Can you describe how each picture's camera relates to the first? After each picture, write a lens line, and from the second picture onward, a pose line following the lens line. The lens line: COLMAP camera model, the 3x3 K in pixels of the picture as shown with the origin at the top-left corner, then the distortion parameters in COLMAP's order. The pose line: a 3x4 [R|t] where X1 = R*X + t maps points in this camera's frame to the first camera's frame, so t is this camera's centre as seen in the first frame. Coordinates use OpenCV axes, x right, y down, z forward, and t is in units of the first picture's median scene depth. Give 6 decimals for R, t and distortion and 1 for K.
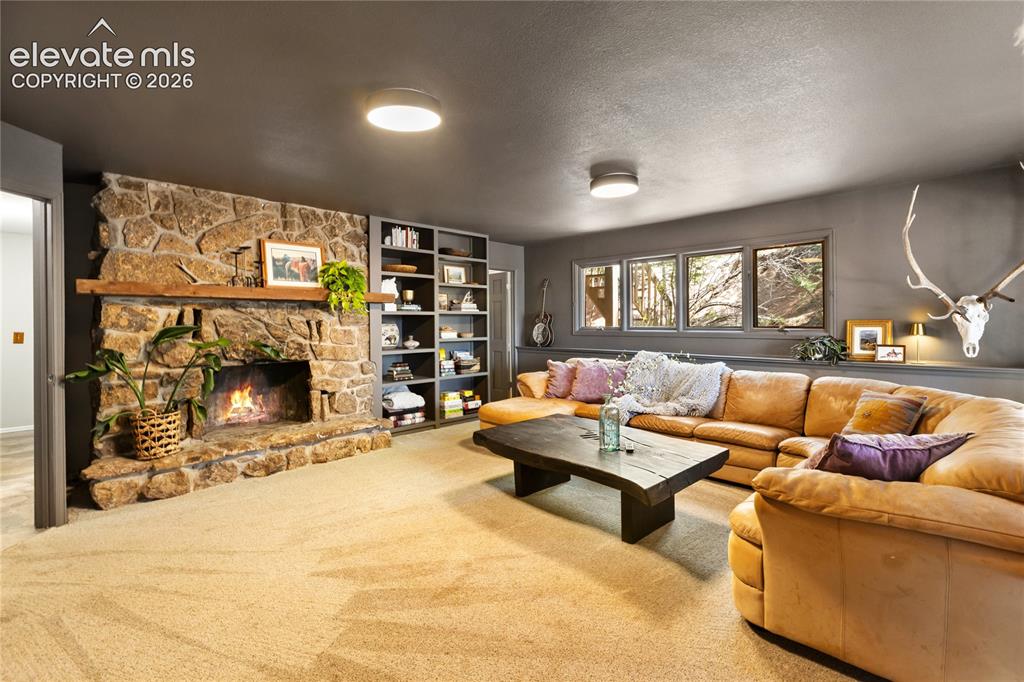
lens RADIAL K [[467.8, 0, 512.5], [0, 467.8, 330.8], [0, 0, 1]] dist [-0.004648, -0.000903]
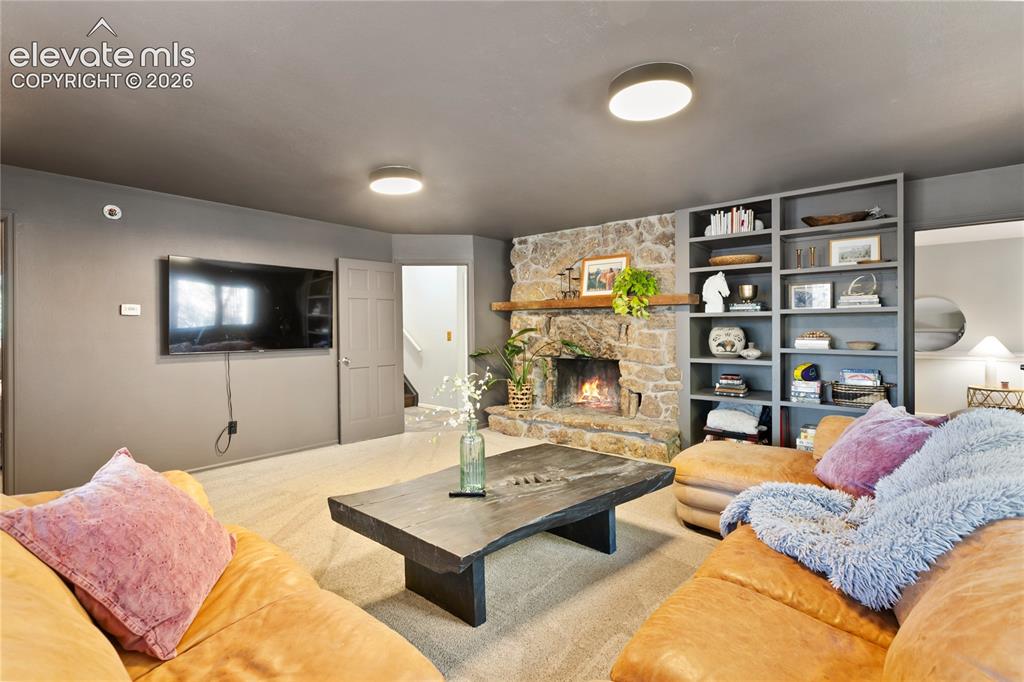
lens RADIAL K [[467.8, 0, 513.8], [0, 467.8, 336.0], [0, 0, 1]] dist [-0.004648, -0.000903]
pose [[0.087940, 0.019899, -0.995927, 0.647572], [-0.017474, 0.999677, 0.018431, -0.010043], [0.995973, 0.015782, 0.088259, 0.653180]]
